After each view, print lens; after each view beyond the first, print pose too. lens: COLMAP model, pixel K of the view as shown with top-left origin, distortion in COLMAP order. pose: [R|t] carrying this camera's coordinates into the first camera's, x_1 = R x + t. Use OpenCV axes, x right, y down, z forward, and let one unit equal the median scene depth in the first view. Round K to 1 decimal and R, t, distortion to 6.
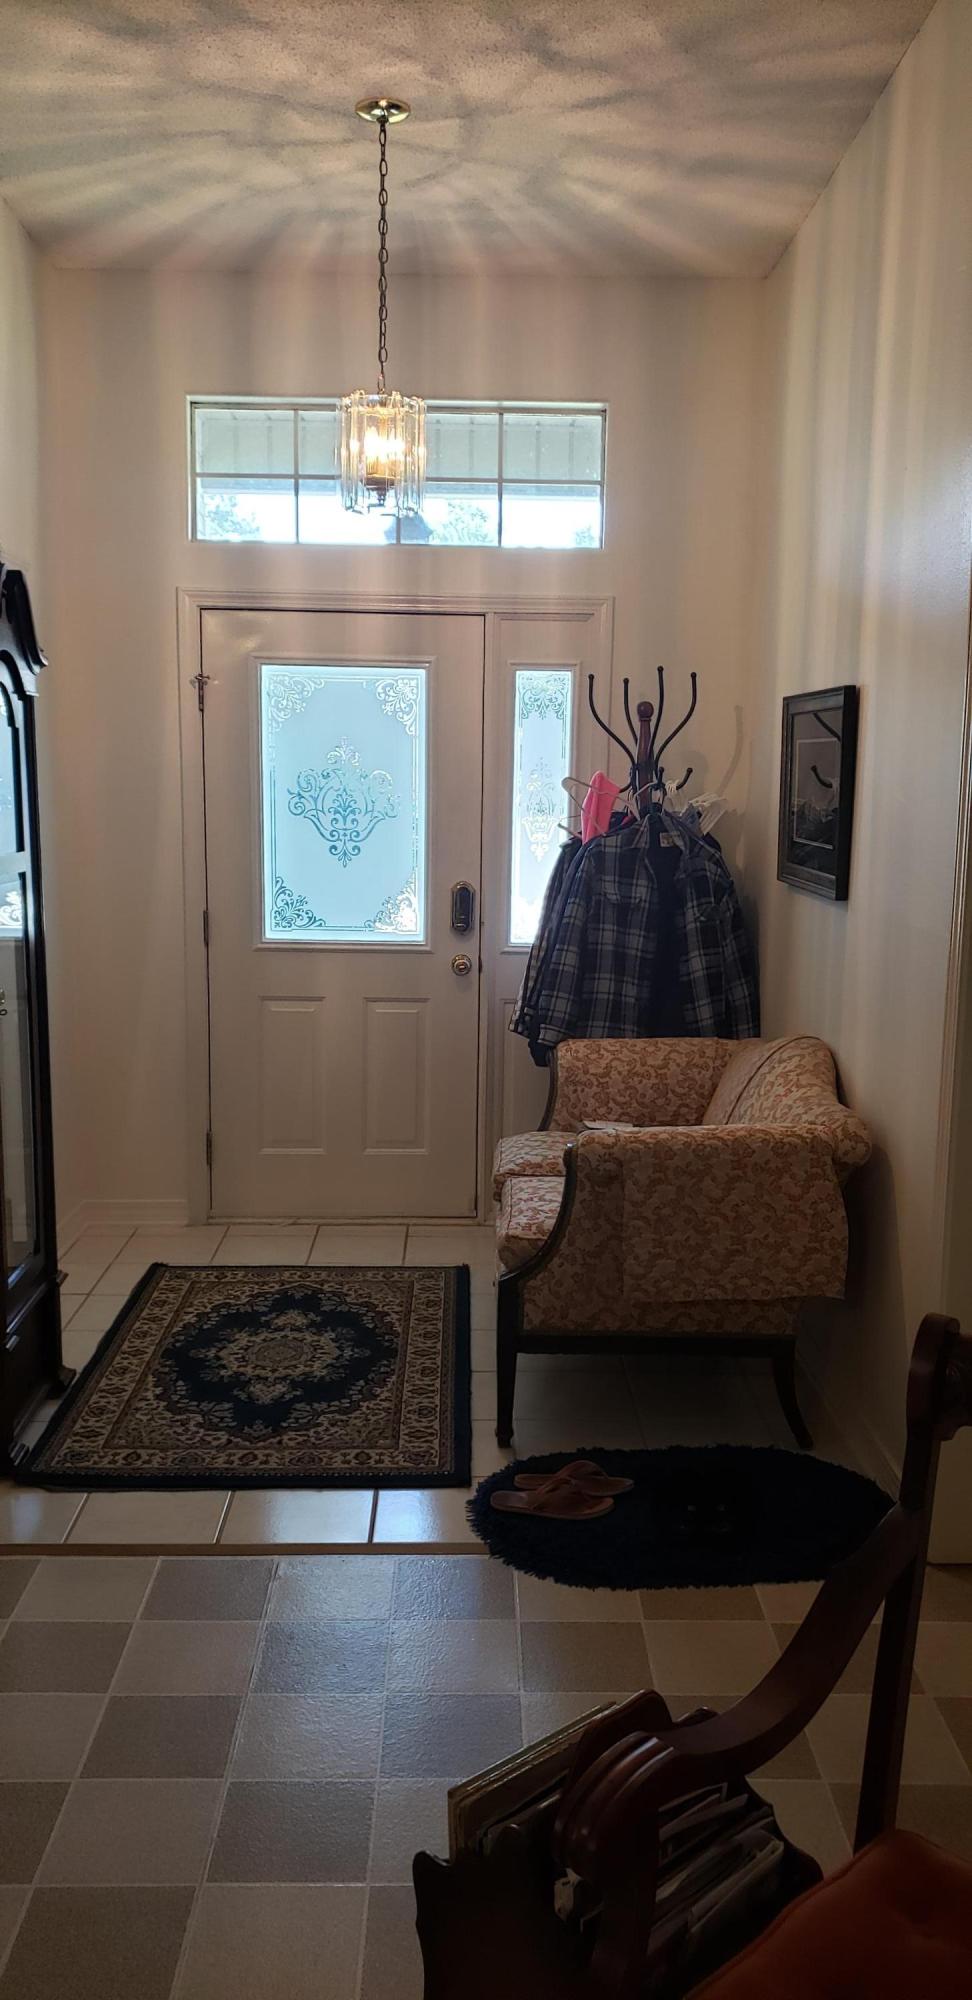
lens RADIAL K [[1524.4, 0, 486.0], [0, 1524.4, 1008.9], [0, 0, 1]] dist [0.007435, 0.000740]
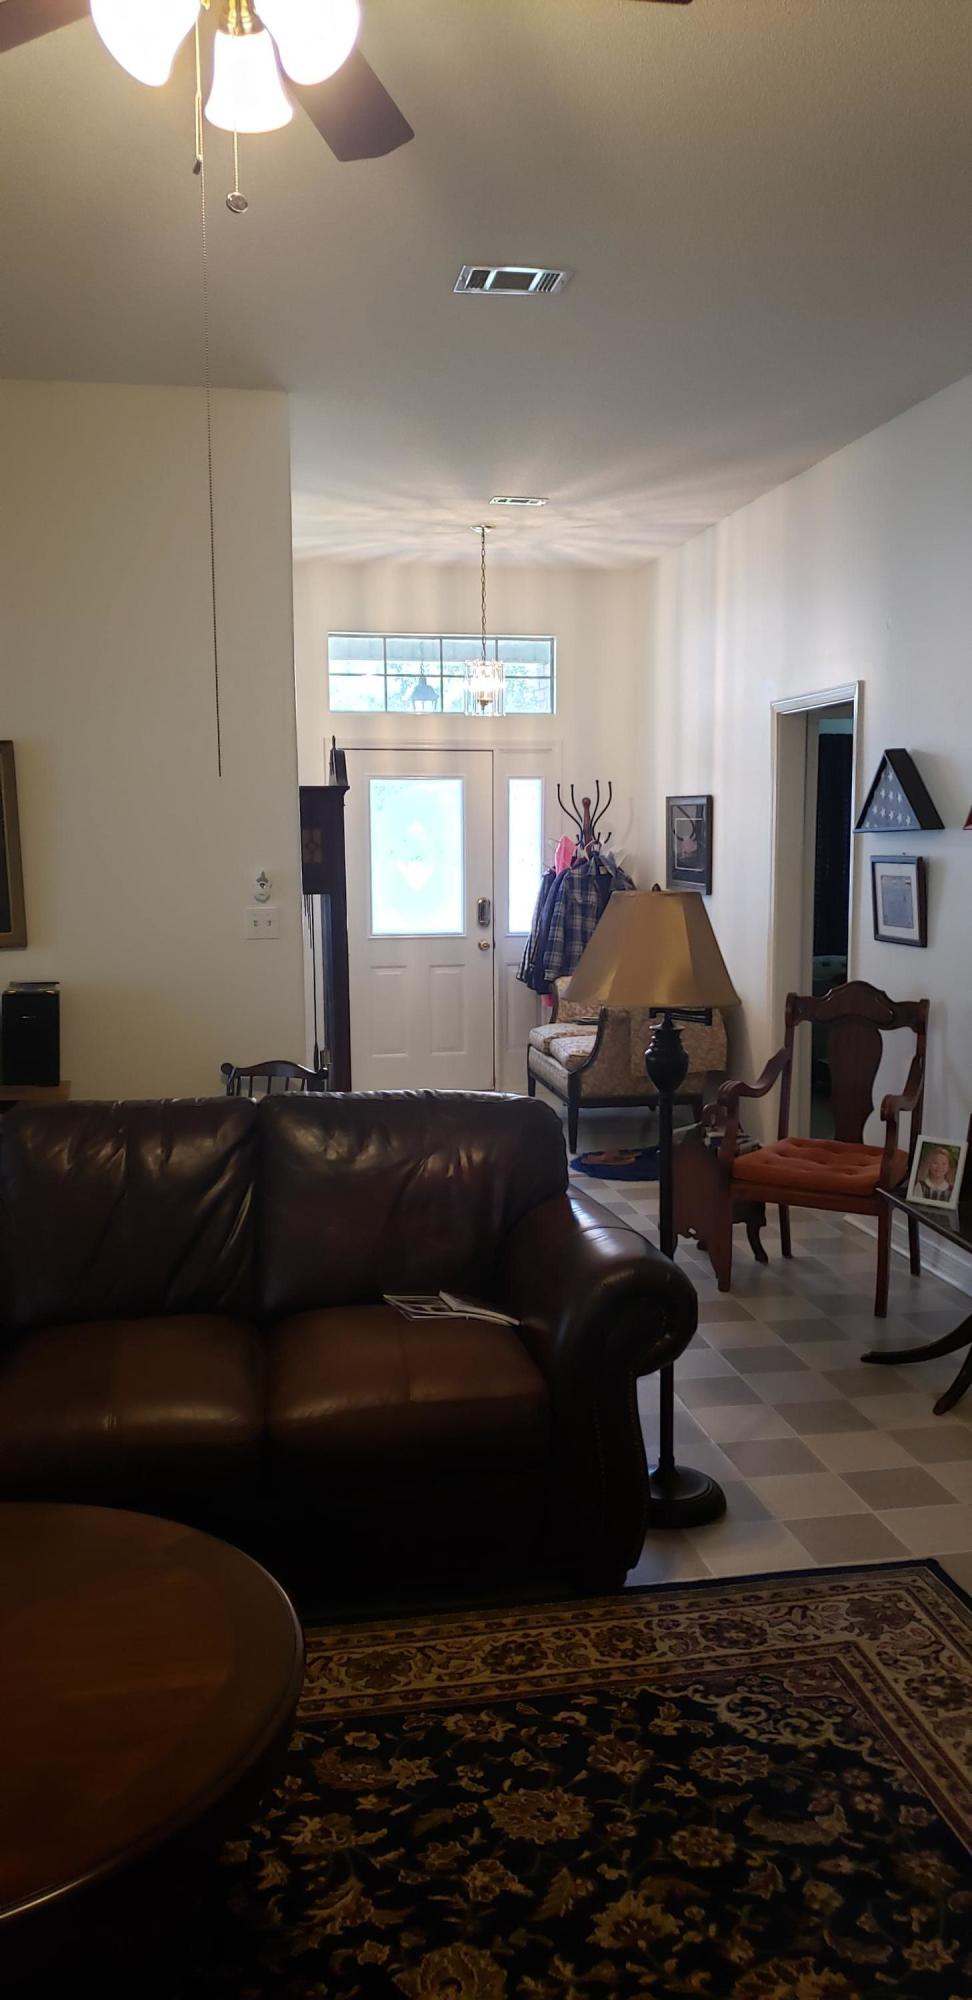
lens RADIAL K [[1524.4, 0, 486.0], [0, 1524.4, 1008.9], [0, 0, 1]] dist [0.007435, 0.000740]
pose [[0.983954, -0.042368, 0.173322, -0.352370], [0.047946, 0.998454, -0.028123, 0.104592], [-0.171862, 0.035982, 0.984464, -0.812865]]
